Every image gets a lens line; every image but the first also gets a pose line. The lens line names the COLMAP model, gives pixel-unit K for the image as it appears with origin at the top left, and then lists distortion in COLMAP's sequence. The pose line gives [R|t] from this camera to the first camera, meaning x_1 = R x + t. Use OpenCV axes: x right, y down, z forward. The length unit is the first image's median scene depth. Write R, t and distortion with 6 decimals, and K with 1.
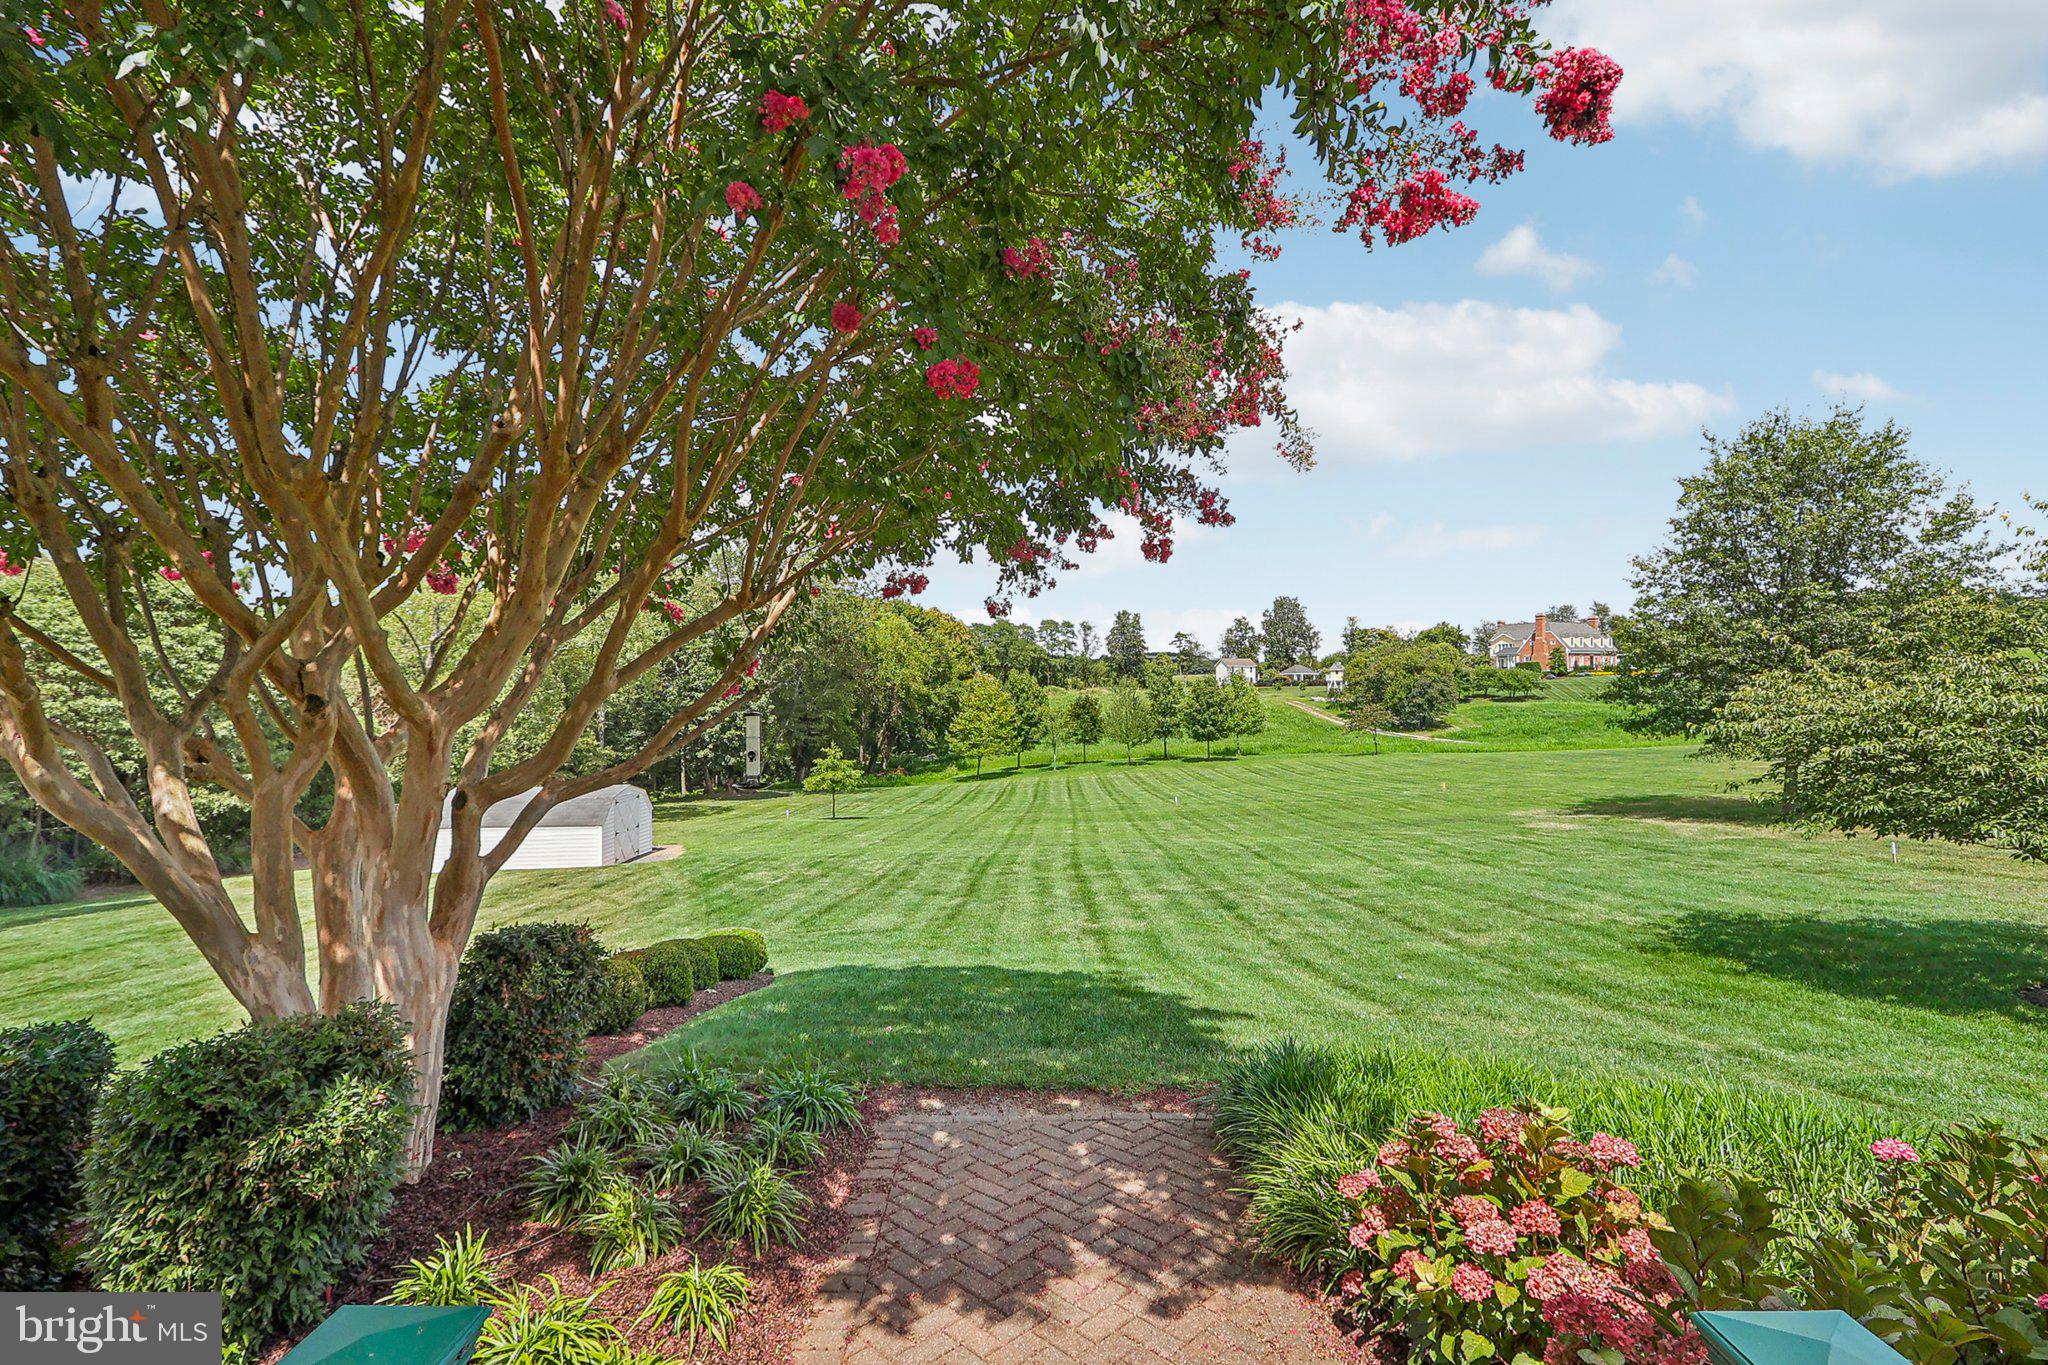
lens RADIAL K [[965.6, 0, 1024.0], [0, 965.6, 682.5], [0, 0, 1]] dist [0.014872, 0.000314]
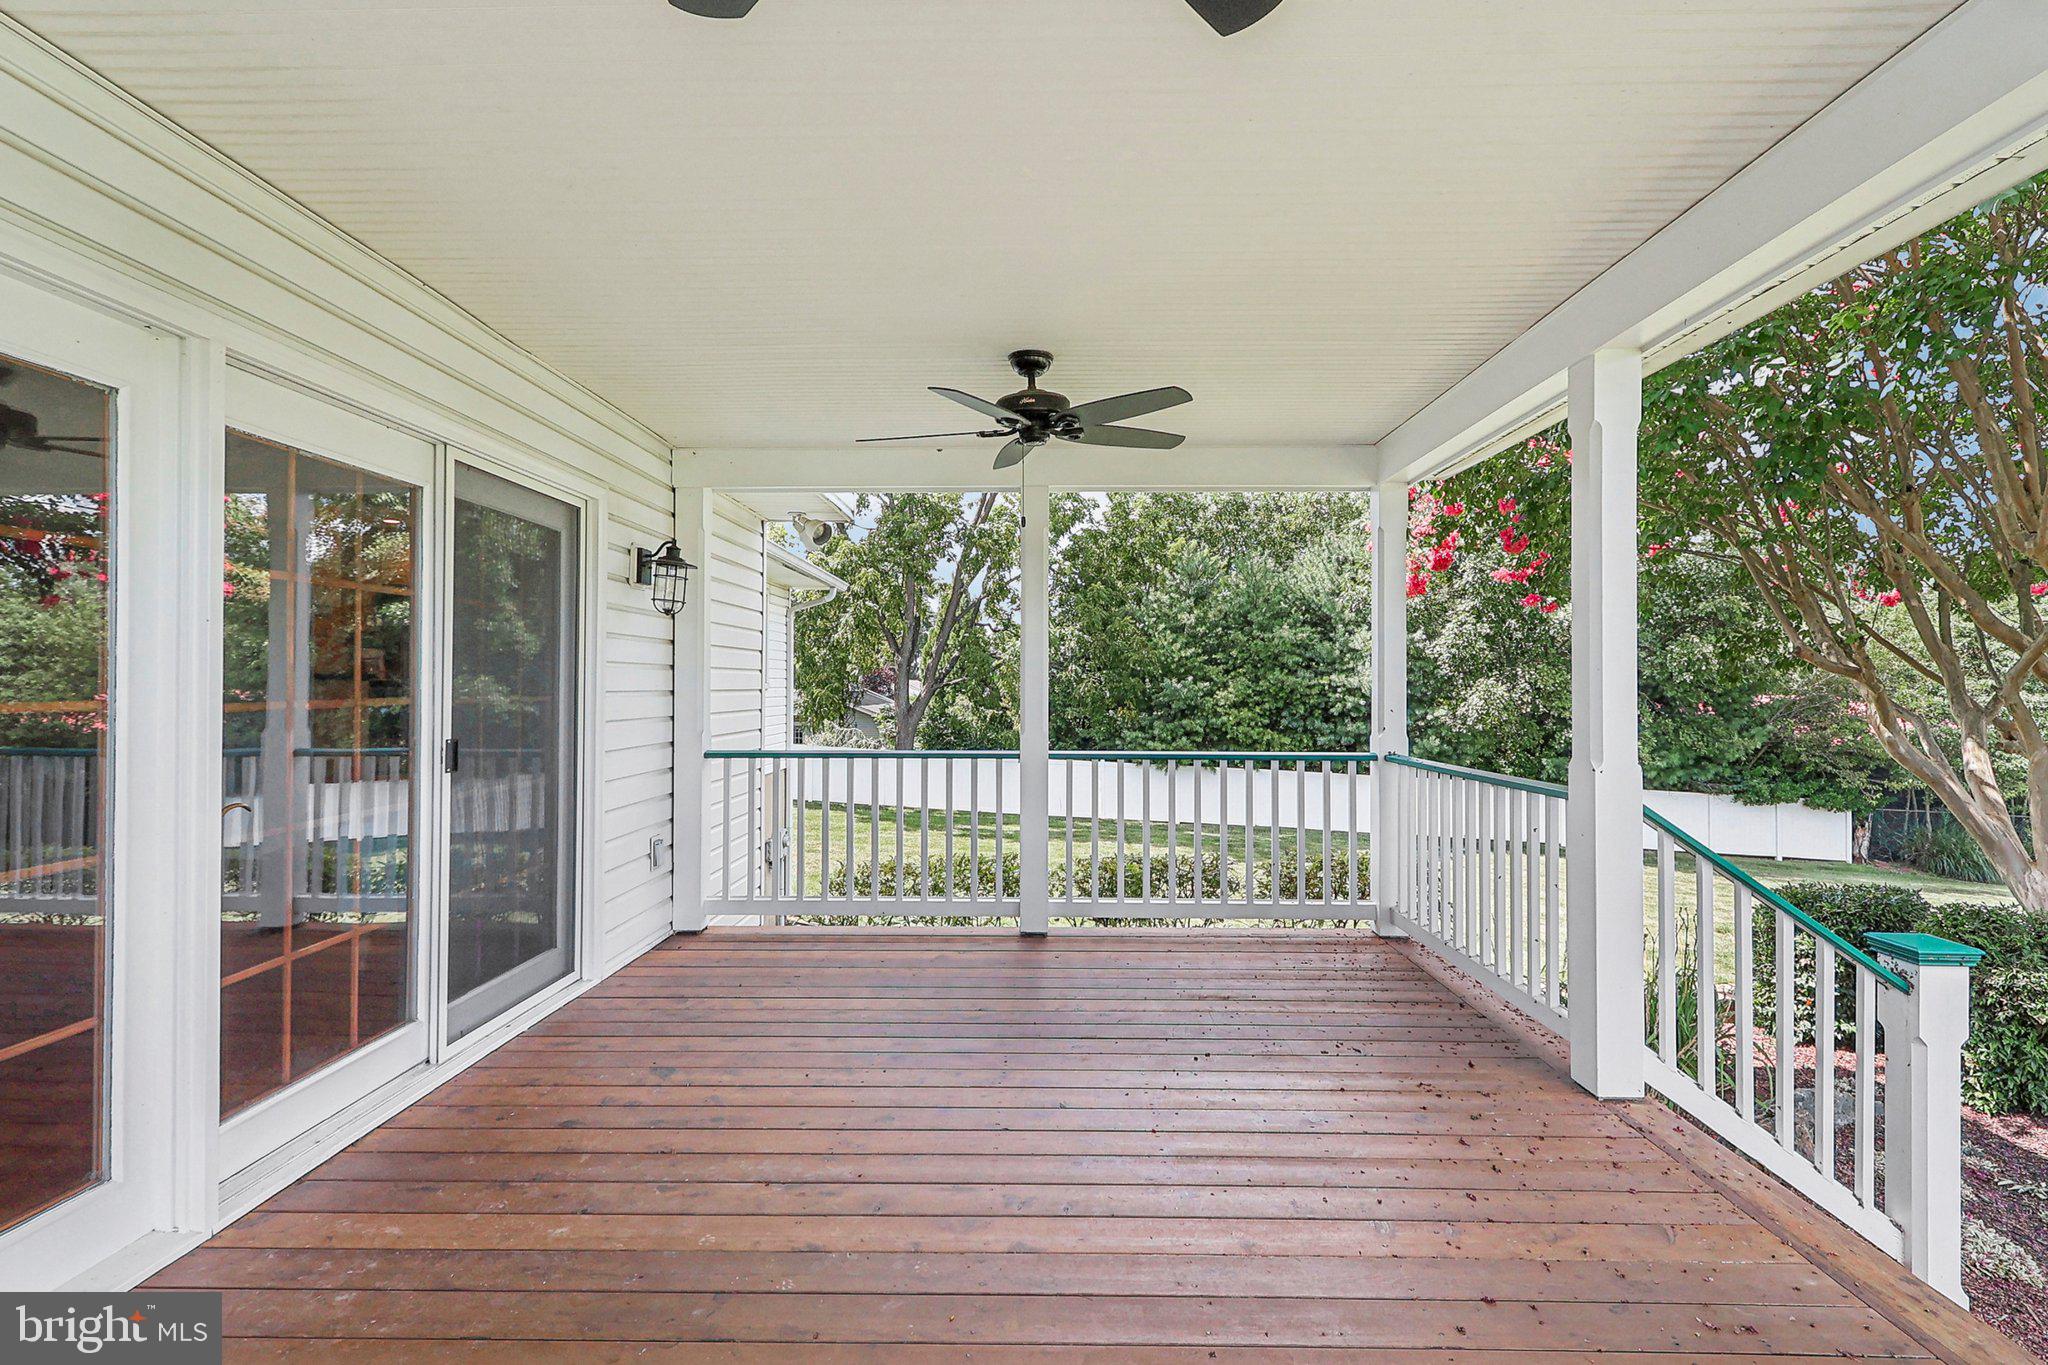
lens RADIAL K [[965.6, 0, 1024.0], [0, 965.6, 682.5], [0, 0, 1]] dist [0.014872, 0.000314]
pose [[-0.006859, -0.002716, -0.999973, 0.632677], [-0.005080, 0.999984, -0.002681, 0.011700], [0.999964, 0.005062, -0.006872, -0.440824]]
